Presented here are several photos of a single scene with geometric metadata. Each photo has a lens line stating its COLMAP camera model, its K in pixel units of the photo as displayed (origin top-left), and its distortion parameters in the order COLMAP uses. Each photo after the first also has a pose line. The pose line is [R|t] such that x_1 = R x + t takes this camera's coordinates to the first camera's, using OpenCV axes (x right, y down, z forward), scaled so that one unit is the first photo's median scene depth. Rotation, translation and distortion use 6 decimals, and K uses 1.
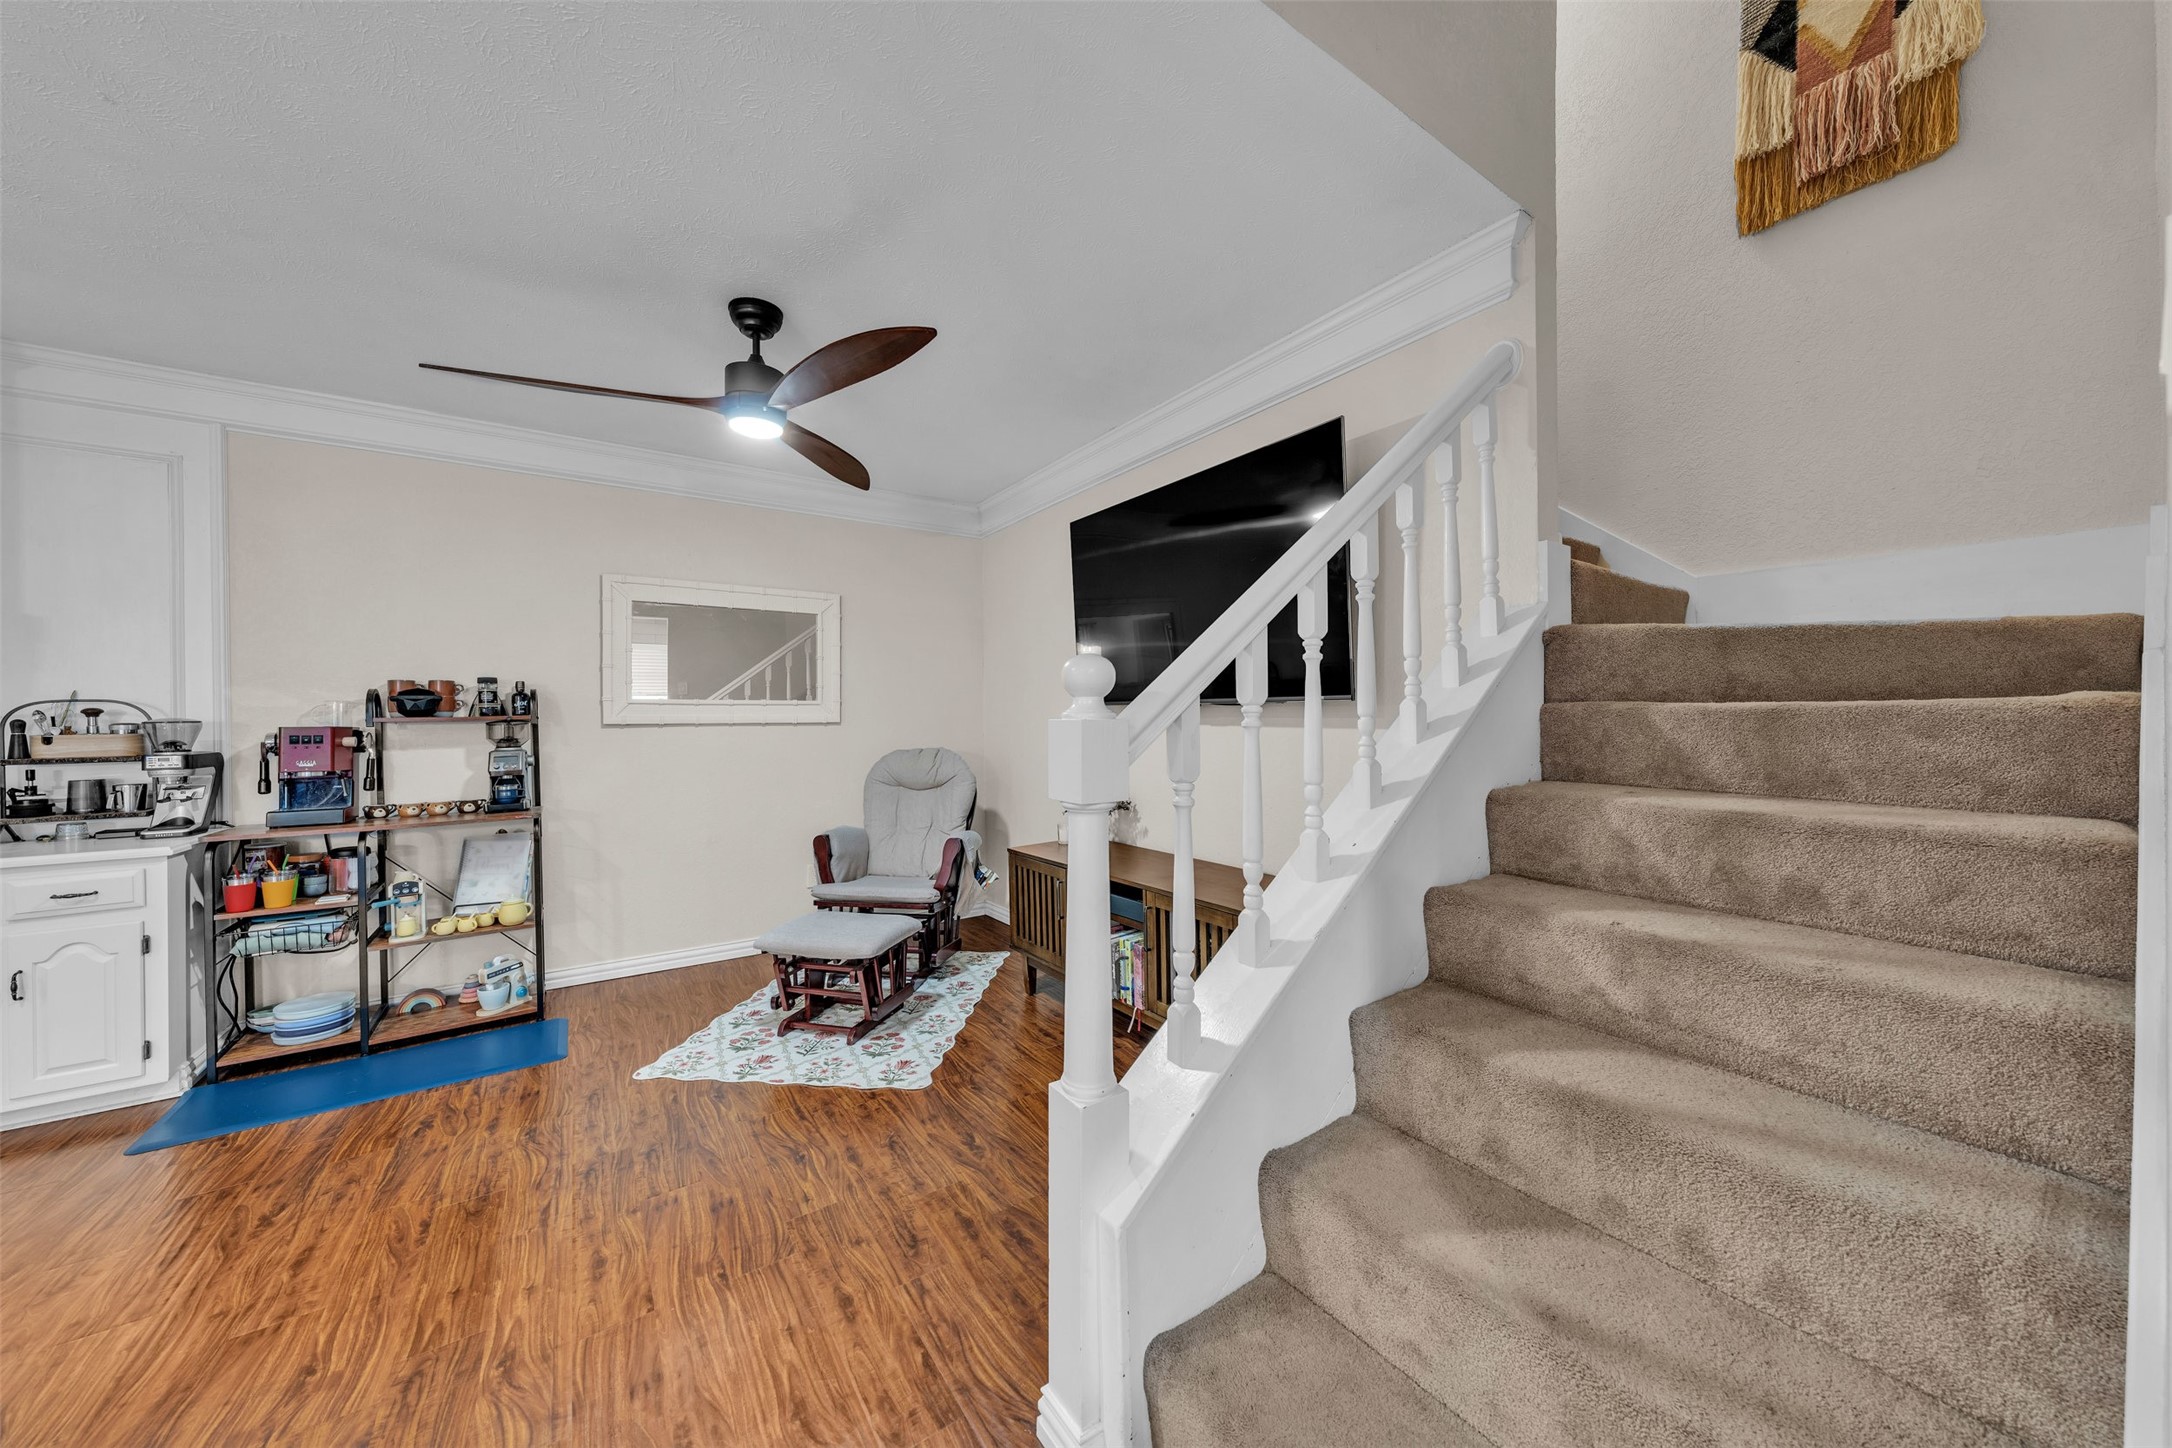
lens RADIAL K [[744.7, 0, 1087.8], [0, 744.7, 715.8], [0, 0, 1]] dist [-0.000351, -0.000119]
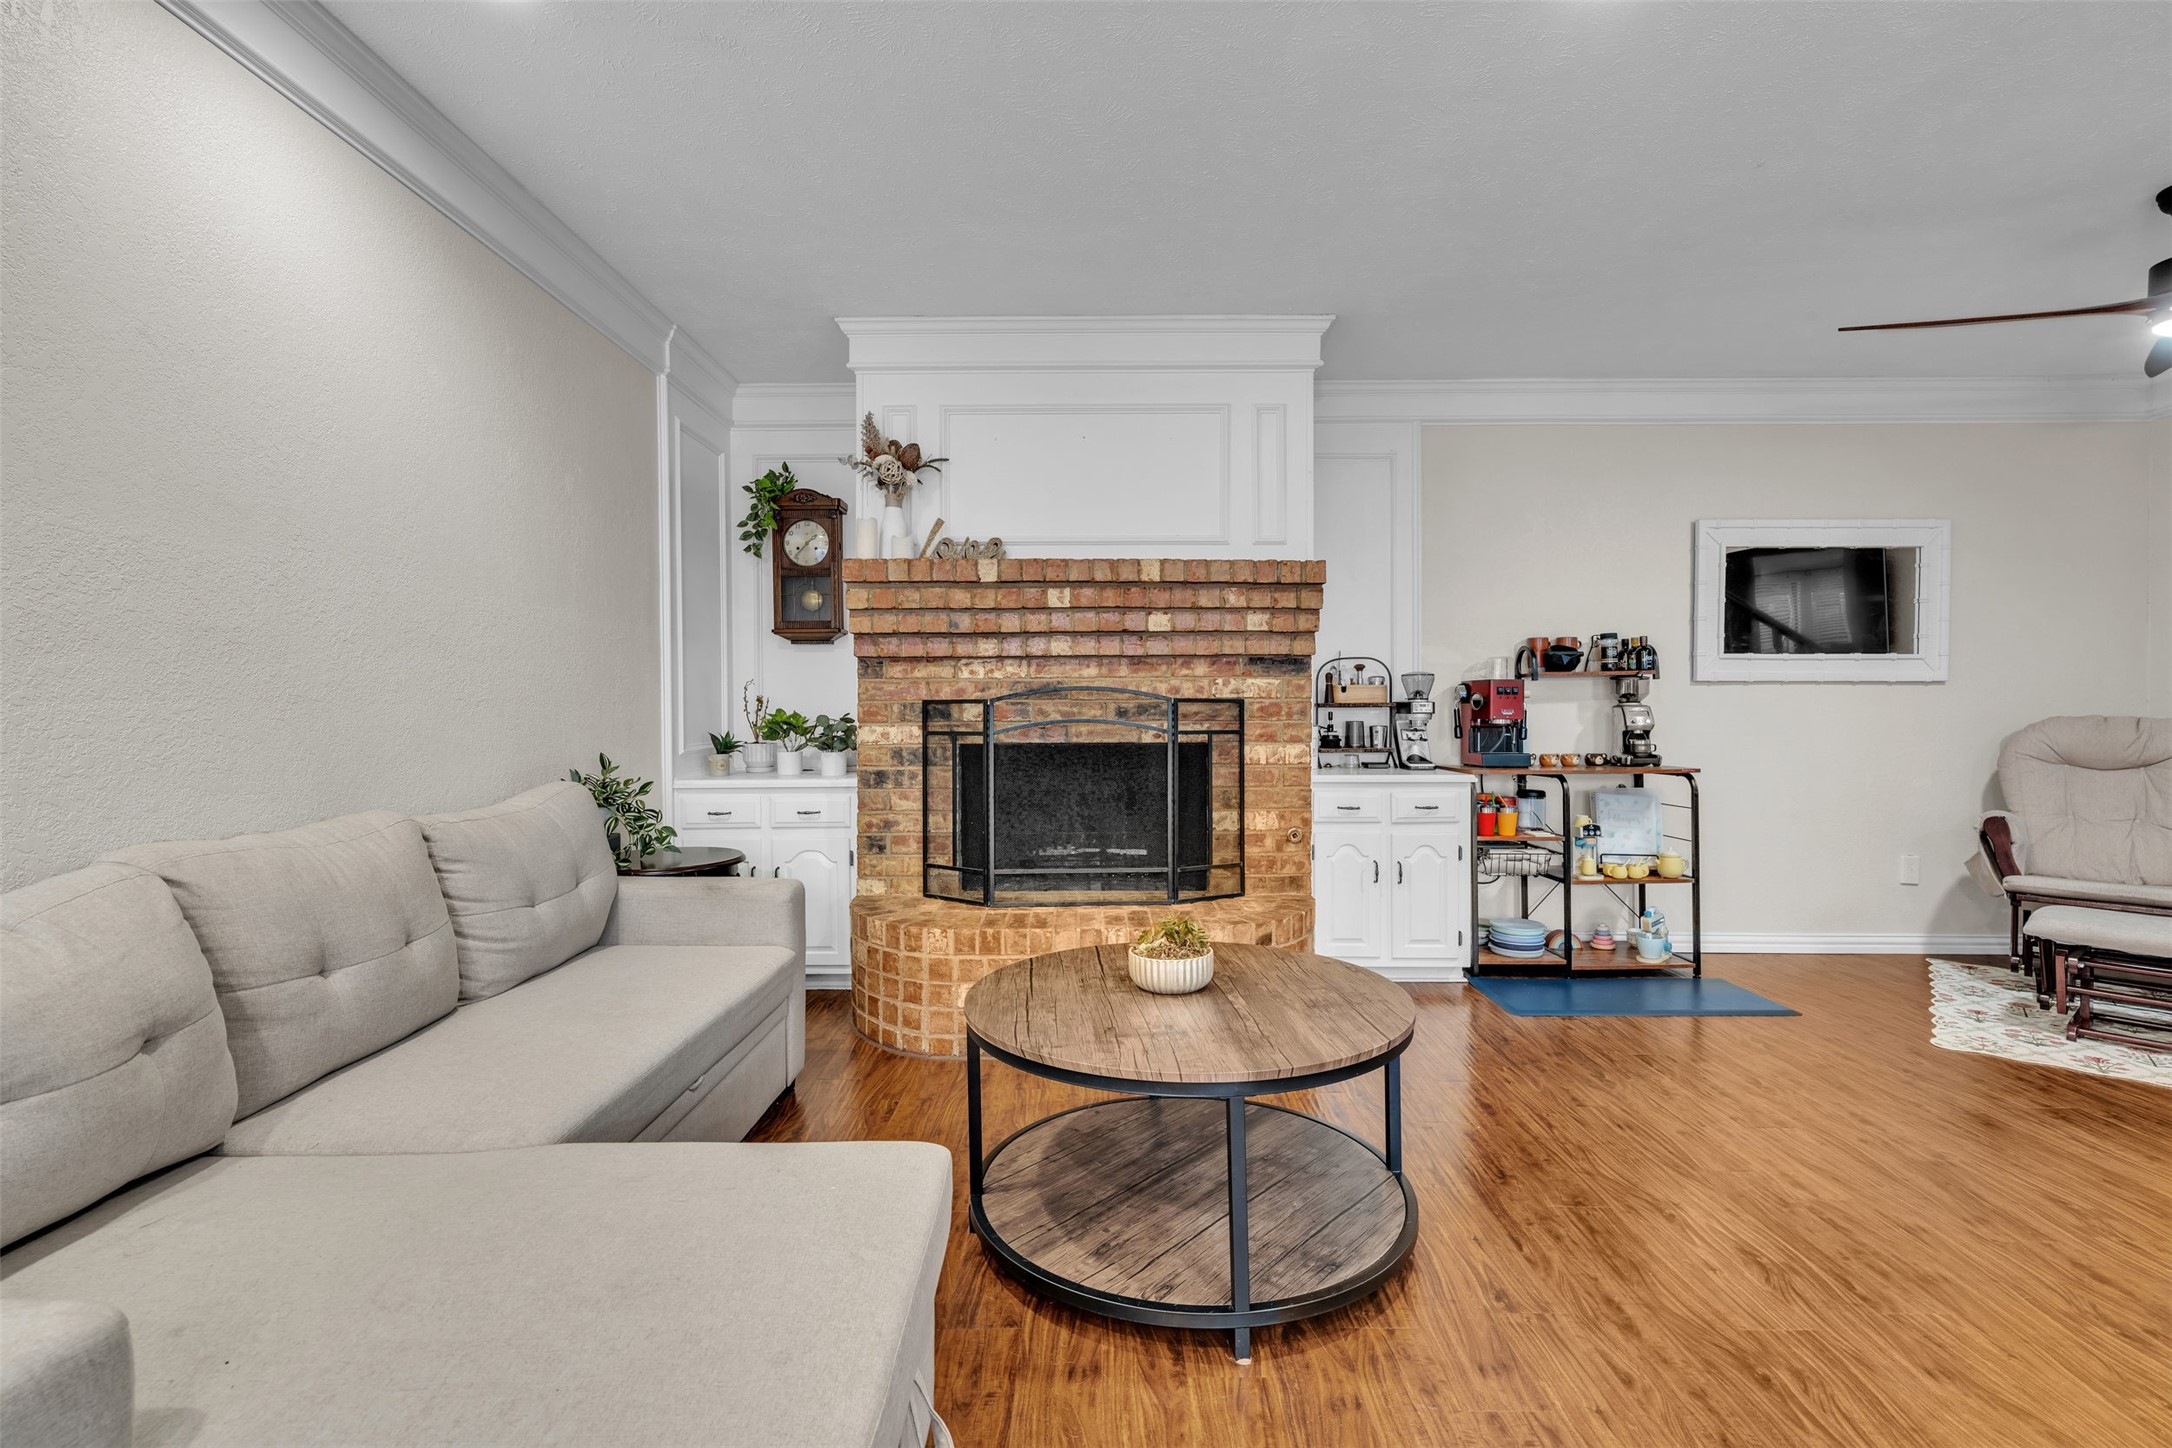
lens RADIAL K [[985.8, 0, 1090.6], [0, 985.8, 711.3], [0, 0, 1]] dist [-0.000704, 0.000223]
pose [[0.814107, 0.012228, -0.580586, -0.664919], [-0.003663, 0.999867, 0.015922, 0.039792], [0.580704, -0.010835, 0.814043, -0.550634]]
